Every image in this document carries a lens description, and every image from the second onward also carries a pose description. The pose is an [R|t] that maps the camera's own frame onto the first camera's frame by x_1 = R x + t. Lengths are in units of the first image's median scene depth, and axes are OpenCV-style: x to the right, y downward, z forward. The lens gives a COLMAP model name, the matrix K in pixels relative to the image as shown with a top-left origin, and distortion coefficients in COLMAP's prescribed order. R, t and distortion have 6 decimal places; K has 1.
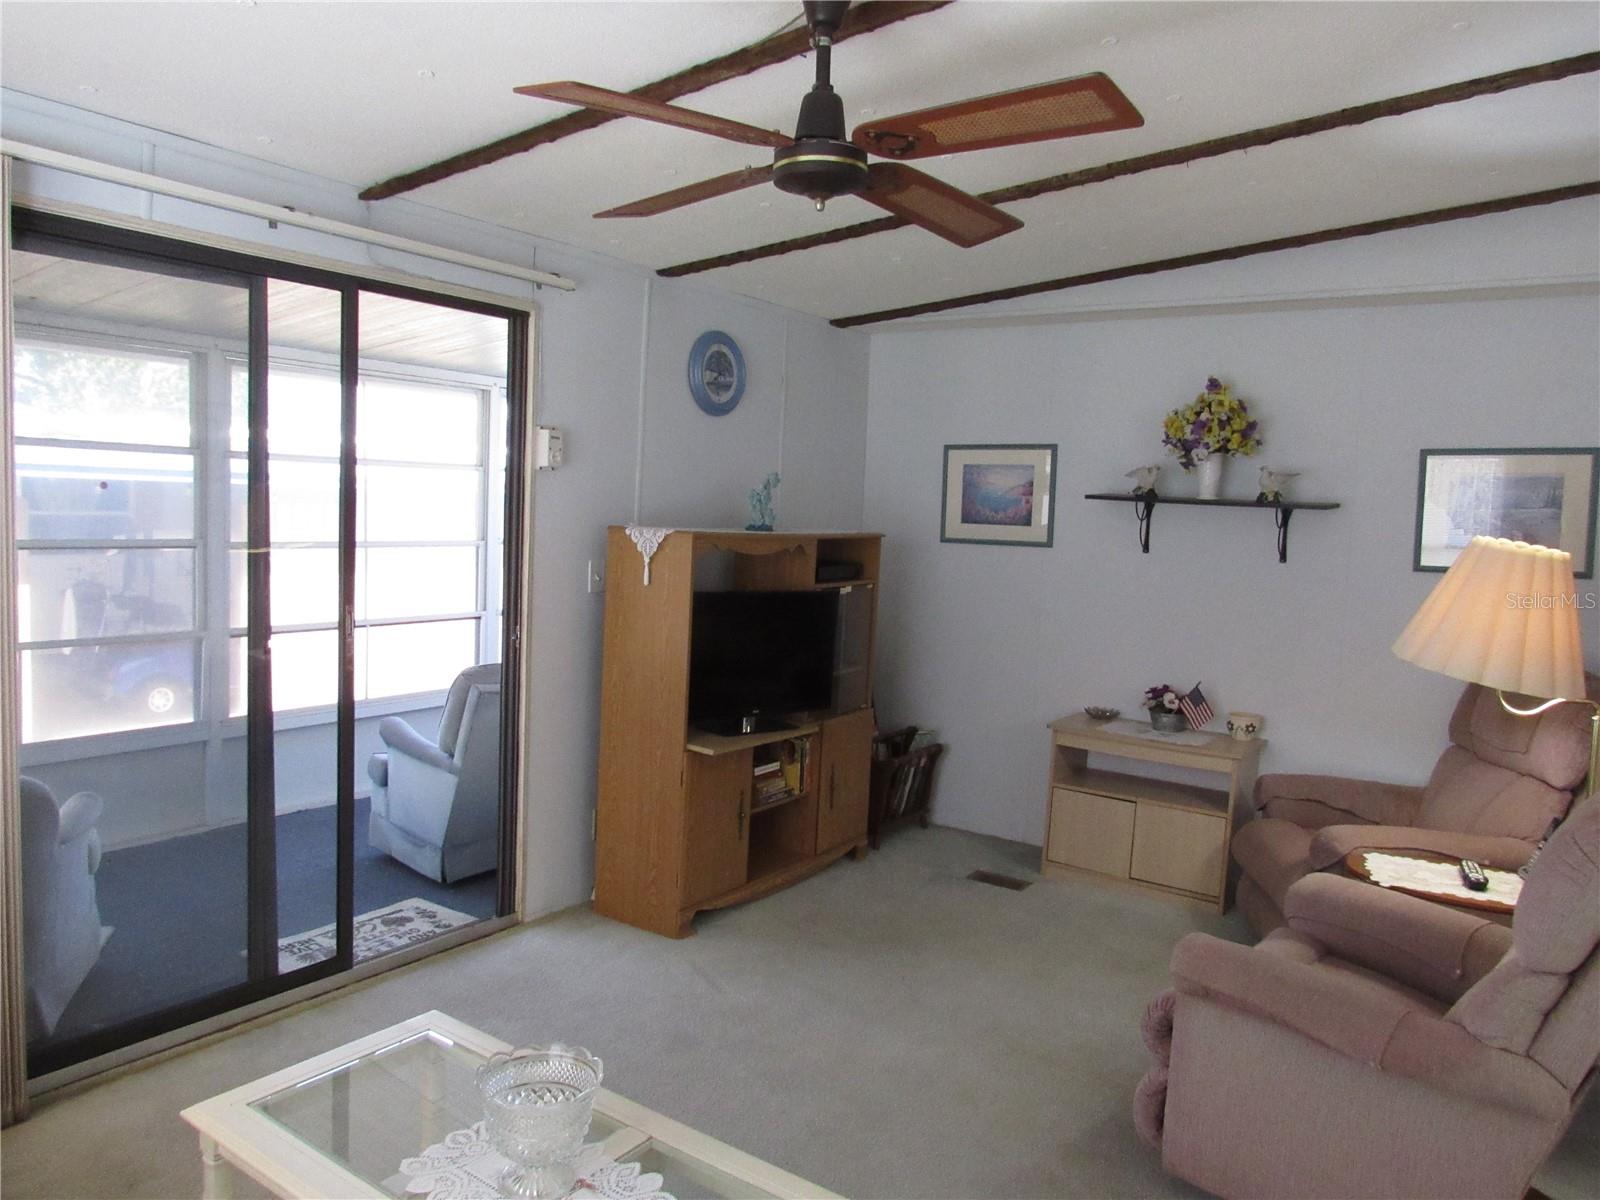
lens RADIAL K [[1134.5, 0, 811.4], [0, 1134.5, 601.0], [0, 0, 1]] dist [-0.027862, 0.004993]
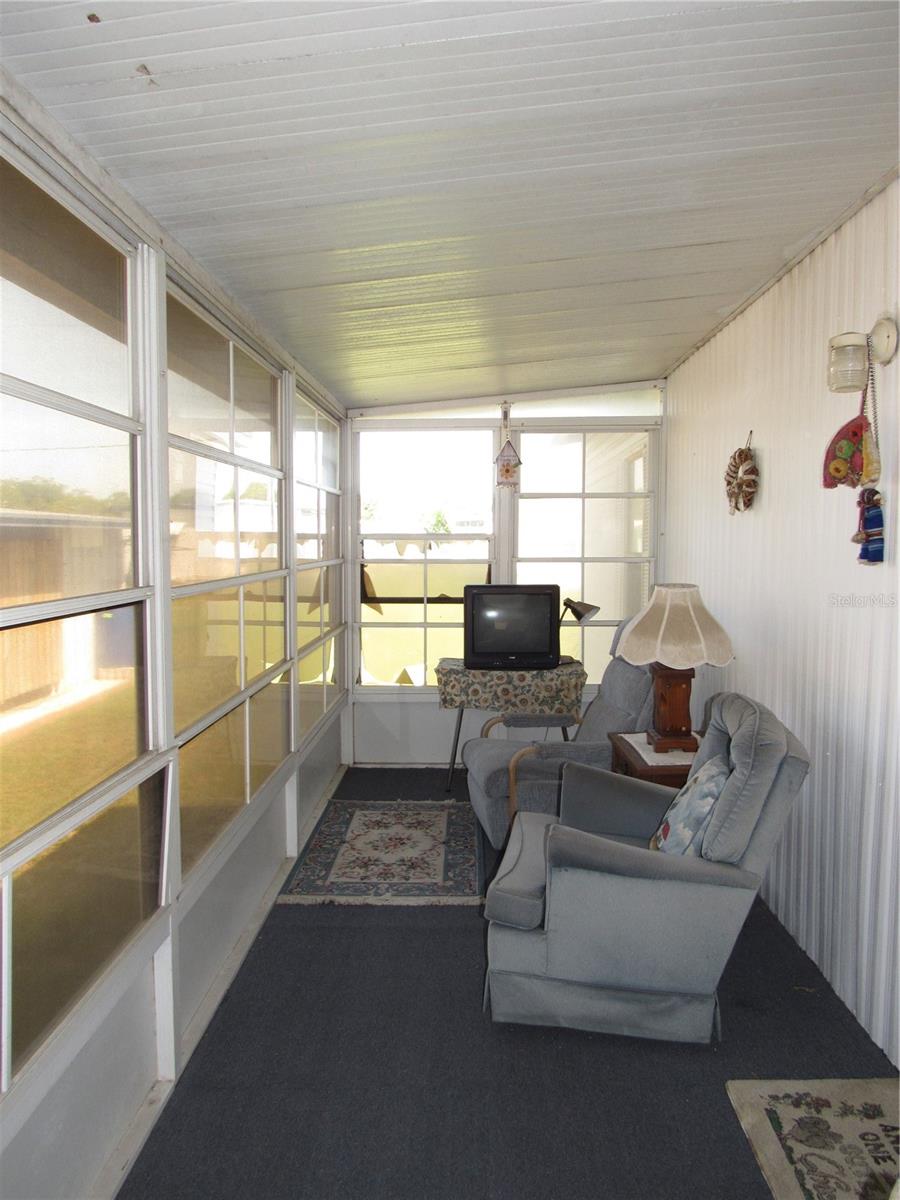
lens RADIAL K [[850.9, 0, 450.5], [0, 850.9, 598.7], [0, 0, 1]] dist [-0.027862, 0.004993]
pose [[0.837687, -0.083405, 0.539745, -0.717154], [0.081320, 0.996302, 0.027747, -0.057627], [-0.540063, 0.020648, 0.841371, 0.626704]]
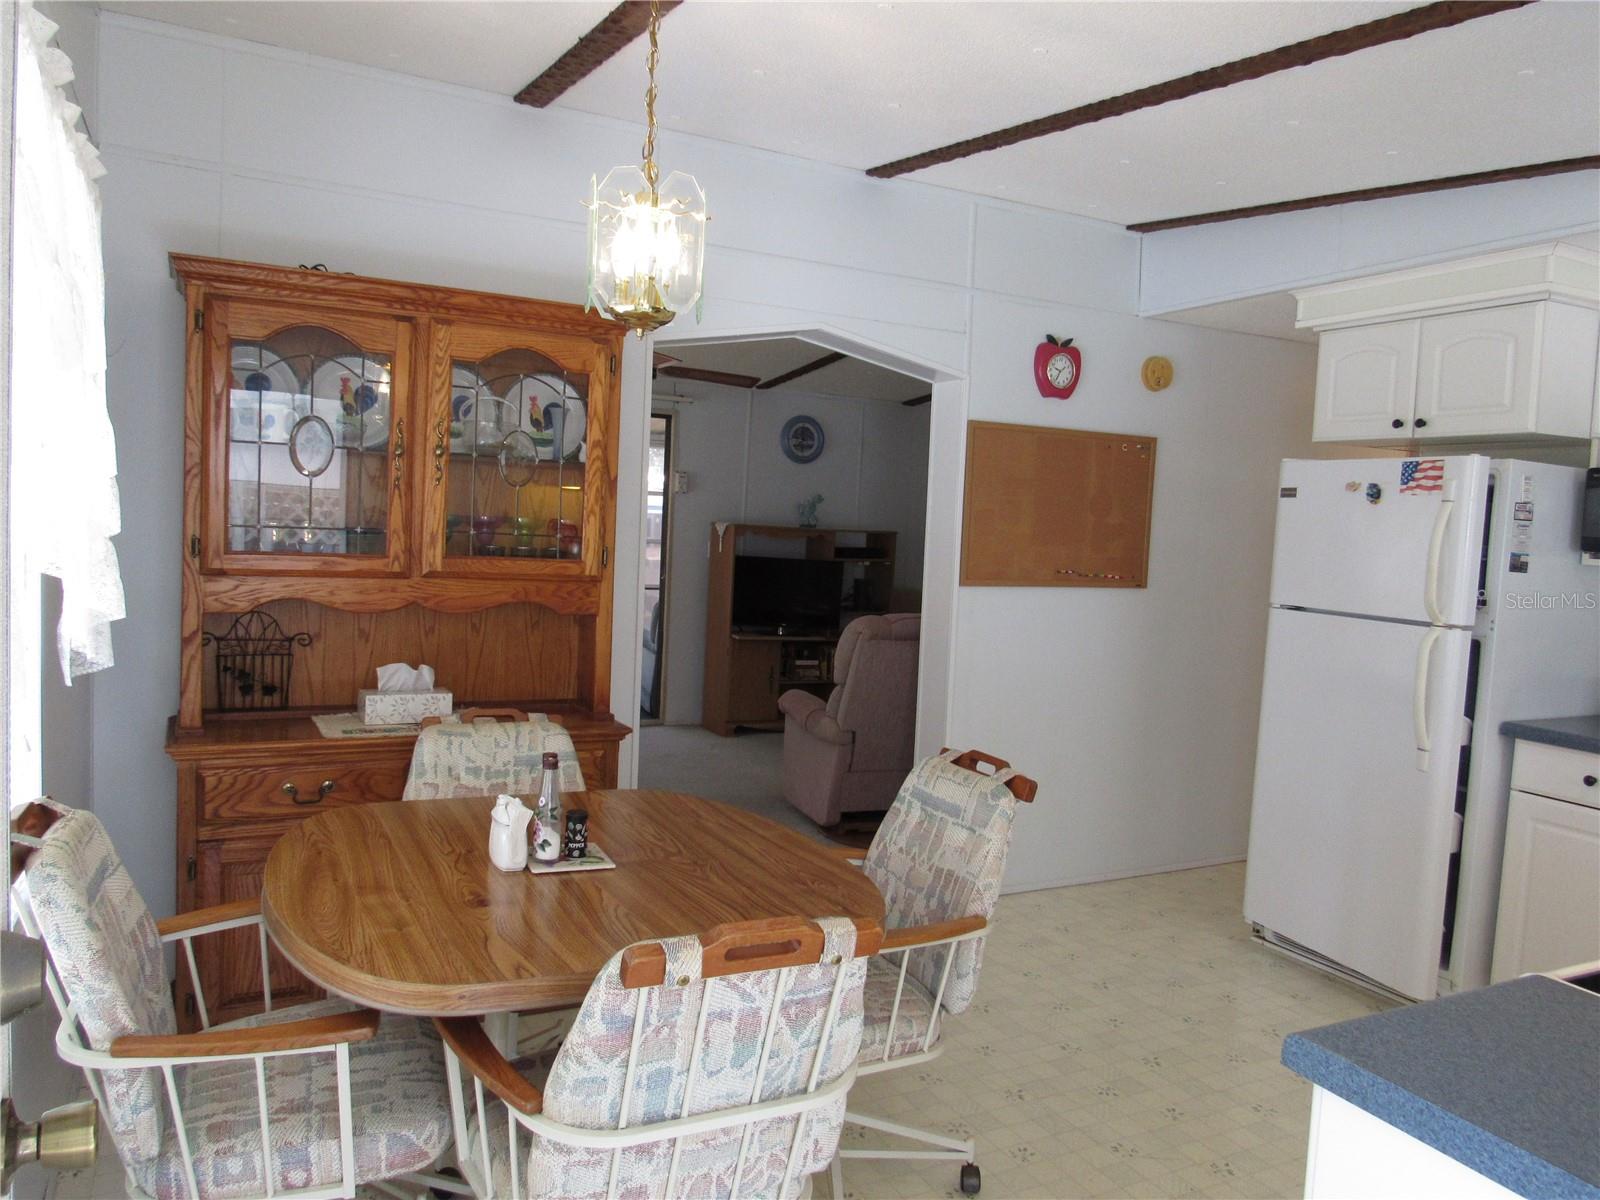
lens RADIAL K [[1134.5, 0, 798.1], [0, 1134.5, 604.7], [0, 0, 1]] dist [-0.027862, 0.004993]
pose [[0.883824, 0.032170, -0.466711, 0.760582], [-0.050069, 0.998407, -0.025996, 0.103818], [0.465132, 0.046343, 0.884028, -0.561940]]
